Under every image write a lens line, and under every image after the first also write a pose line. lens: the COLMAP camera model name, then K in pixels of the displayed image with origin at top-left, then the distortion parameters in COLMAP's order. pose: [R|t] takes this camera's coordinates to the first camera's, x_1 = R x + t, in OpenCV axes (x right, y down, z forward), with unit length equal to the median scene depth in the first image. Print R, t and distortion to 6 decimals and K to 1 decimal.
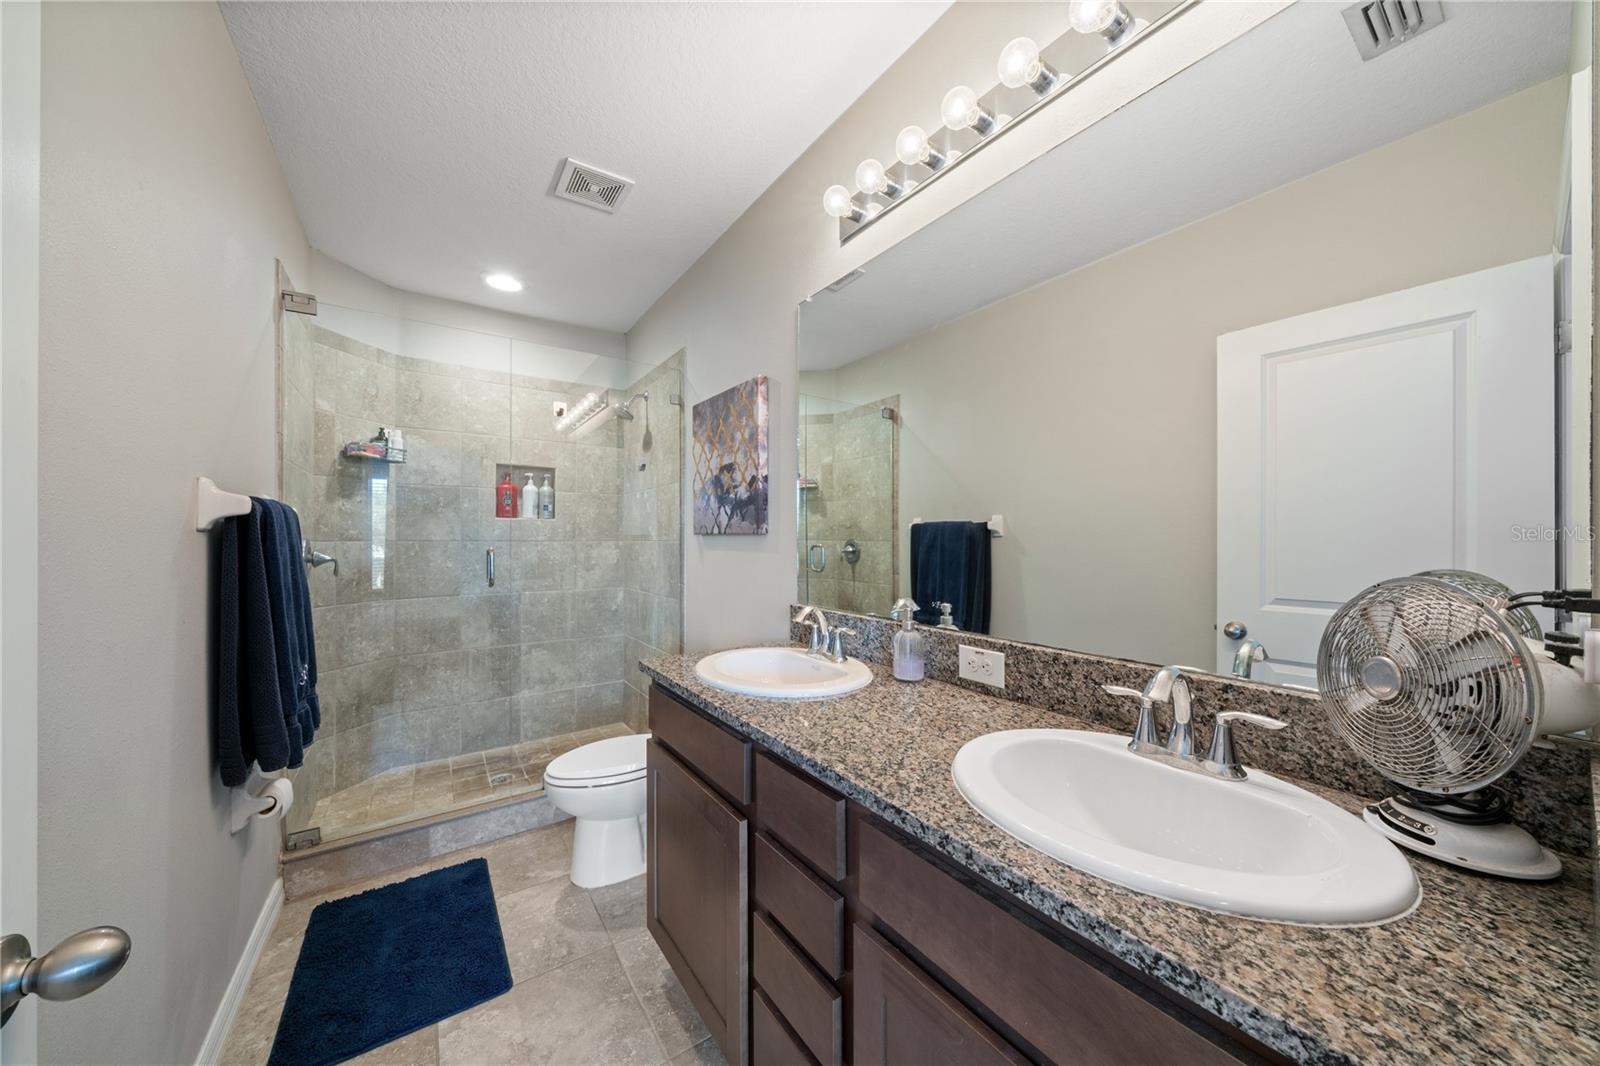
lens RADIAL K [[549.2, 0, 801.6], [0, 549.2, 537.8], [0, 0, 1]] dist [-0.001702, -0.000185]
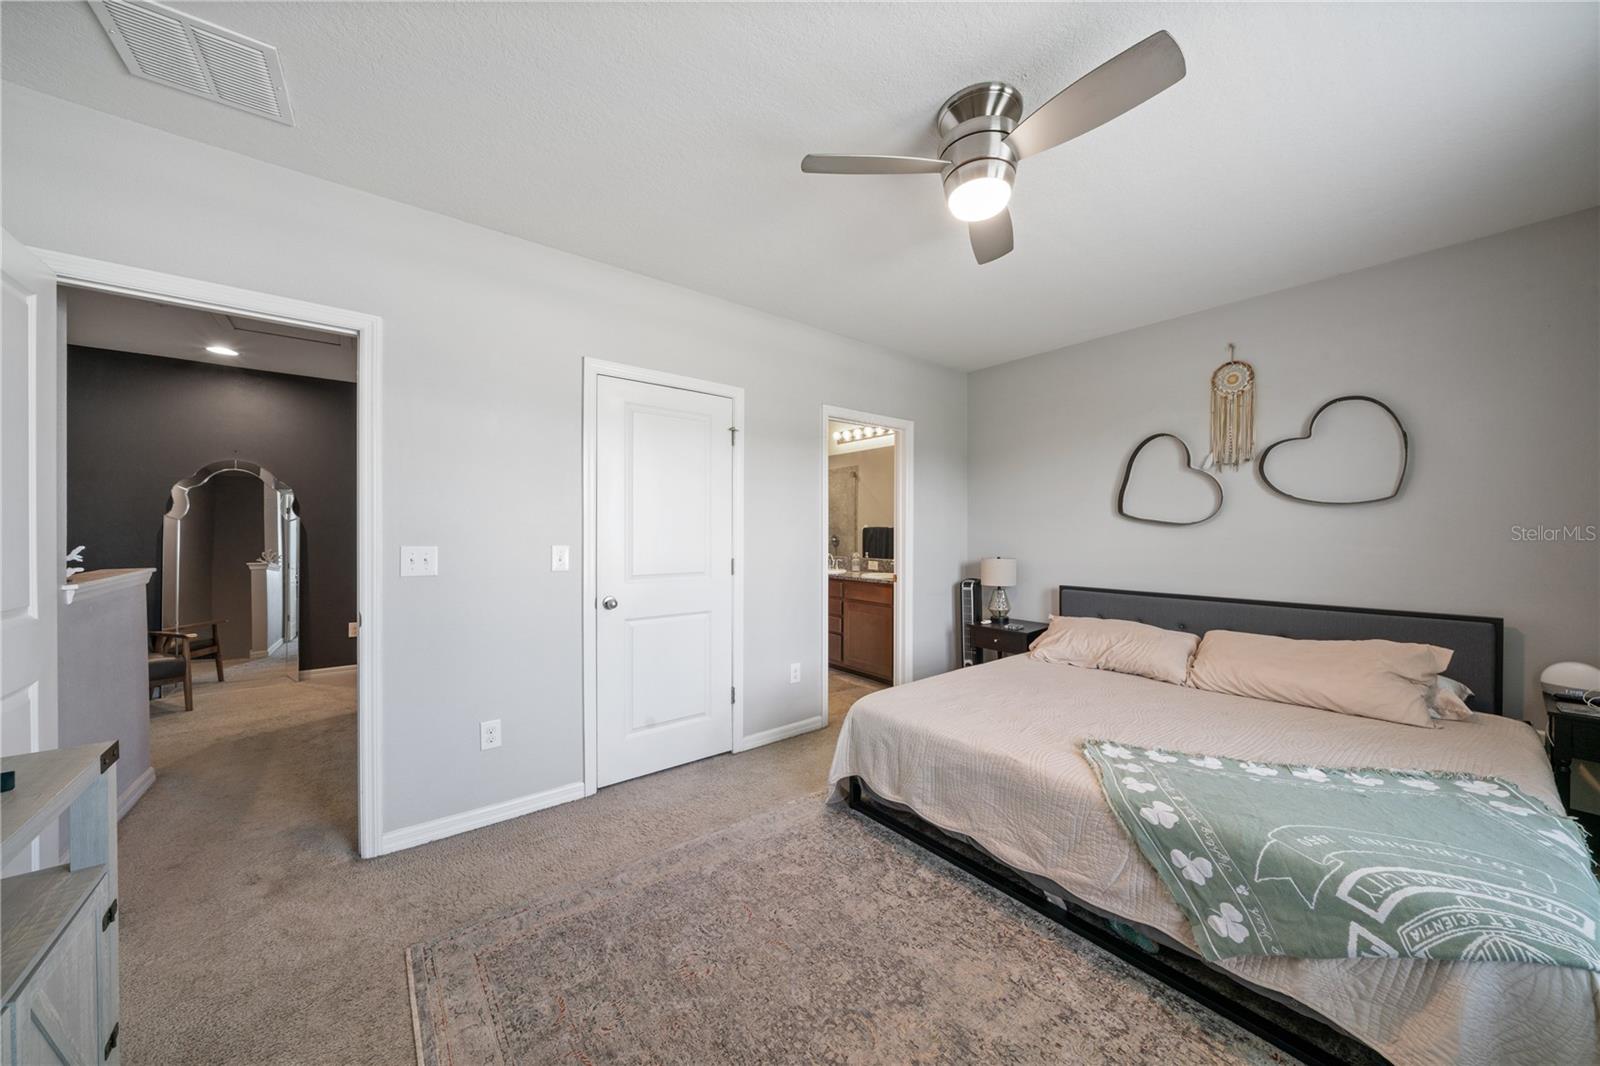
lens RADIAL K [[549.2, 0, 801.6], [0, 549.2, 537.8], [0, 0, 1]] dist [-0.001702, -0.000185]
pose [[0.998625, 0.000745, 0.052423, -0.185435], [-0.001143, 0.999971, 0.007566, -0.002479], [-0.052416, -0.007615, 0.998596, -1.345857]]
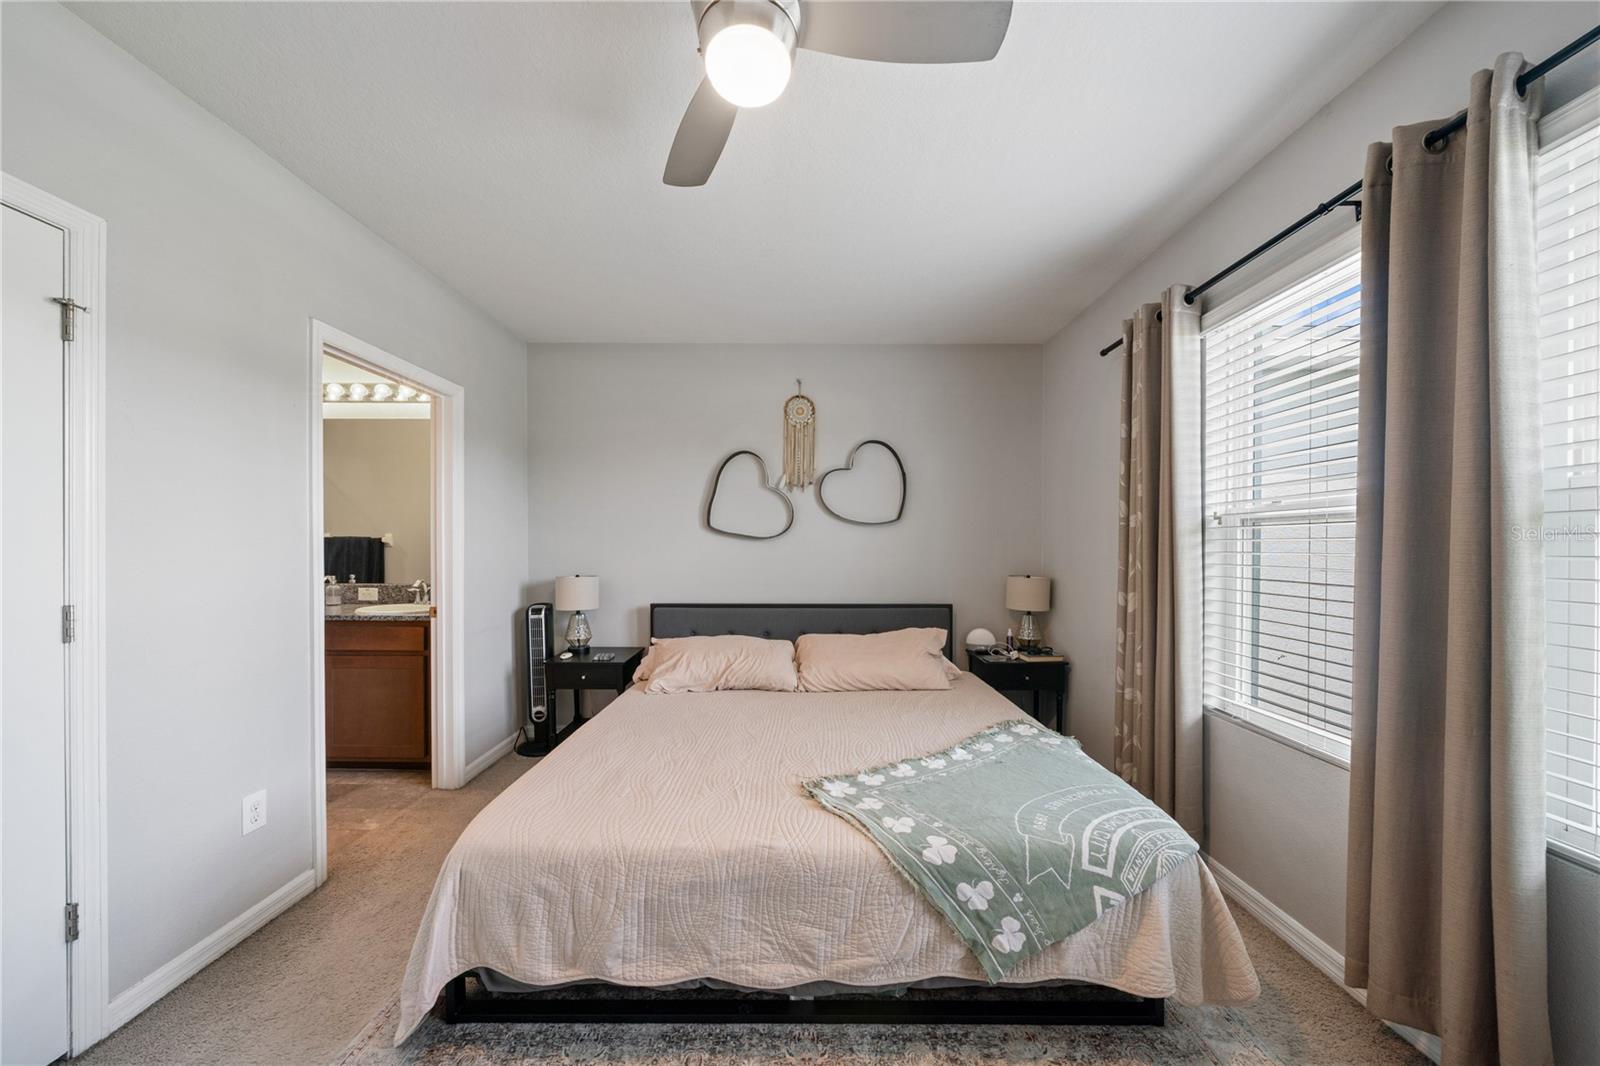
lens RADIAL K [[548.8, 0, 800.7], [0, 548.8, 546.0], [0, 0, 1]] dist [-0.008840, 0.001248]
pose [[0.580408, -0.000077, 0.814326, -0.281841], [-0.000715, 1.000000, 0.000604, -0.005874], [-0.814326, -0.000933, 0.580407, -1.029646]]
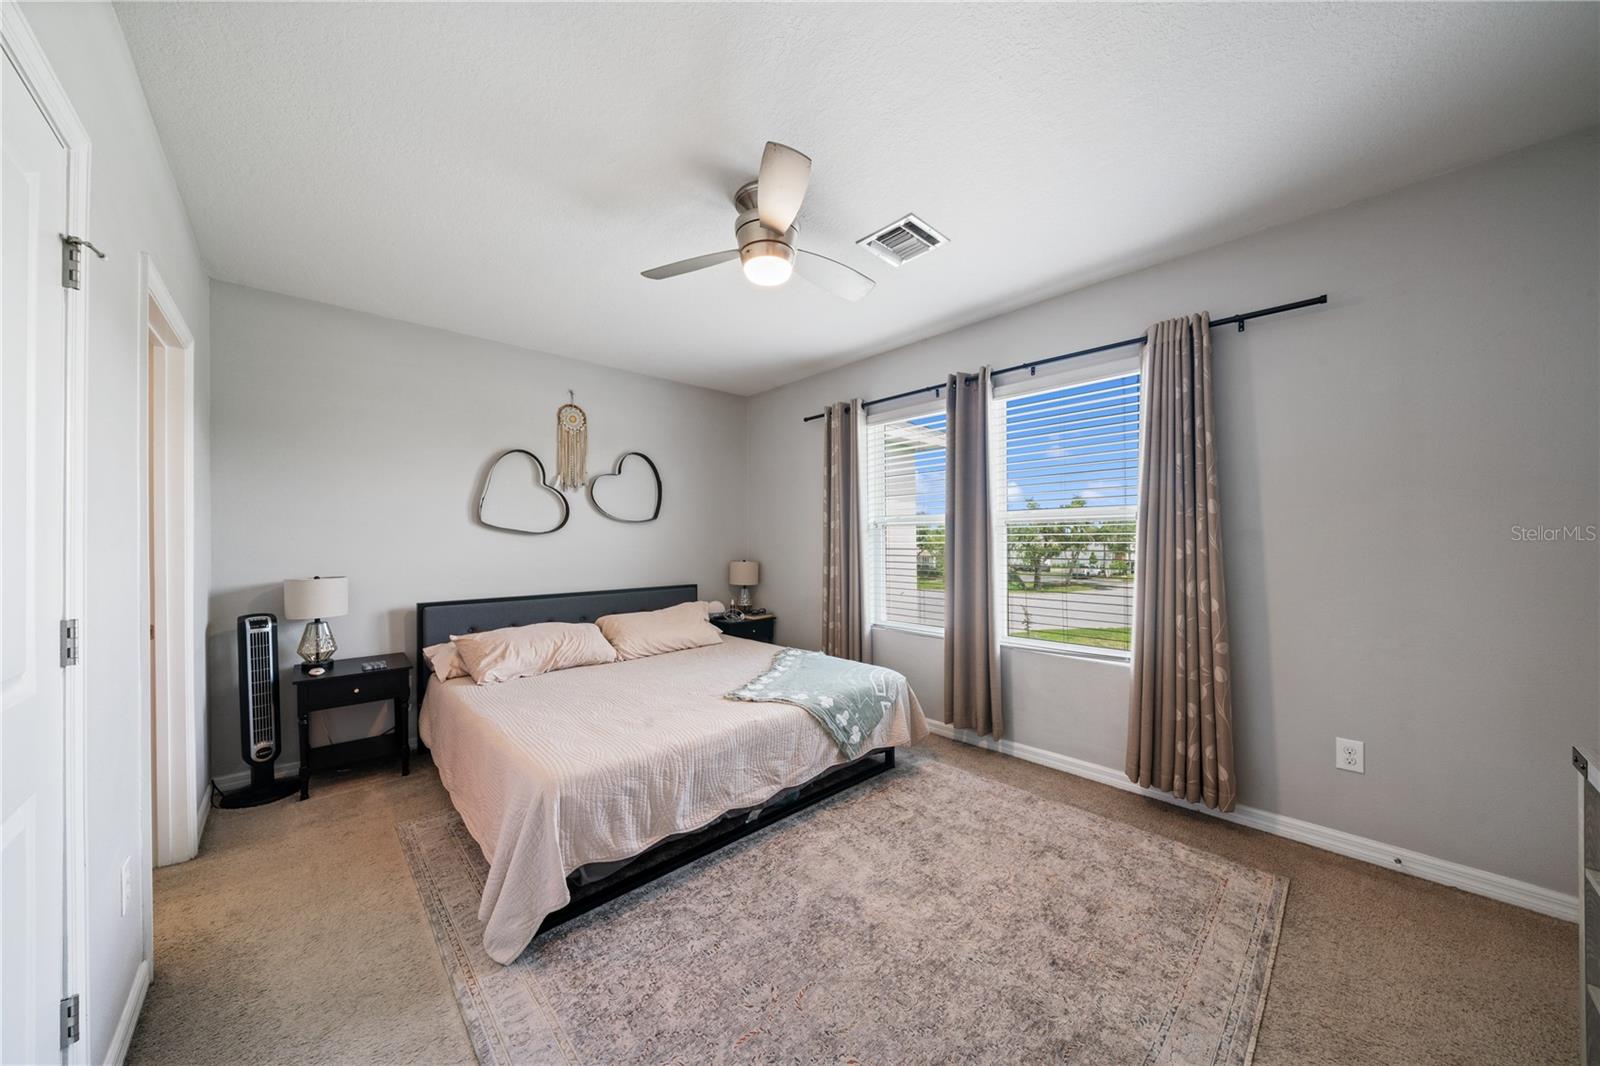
lens RADIAL K [[549.2, 0, 801.6], [0, 549.2, 537.8], [0, 0, 1]] dist [-0.001702, -0.000185]
pose [[-0.143075, 0.004407, 0.989702, -0.708553], [0.004636, 0.999982, -0.003782, -0.004781], [-0.989701, 0.004048, -0.143093, -0.683441]]
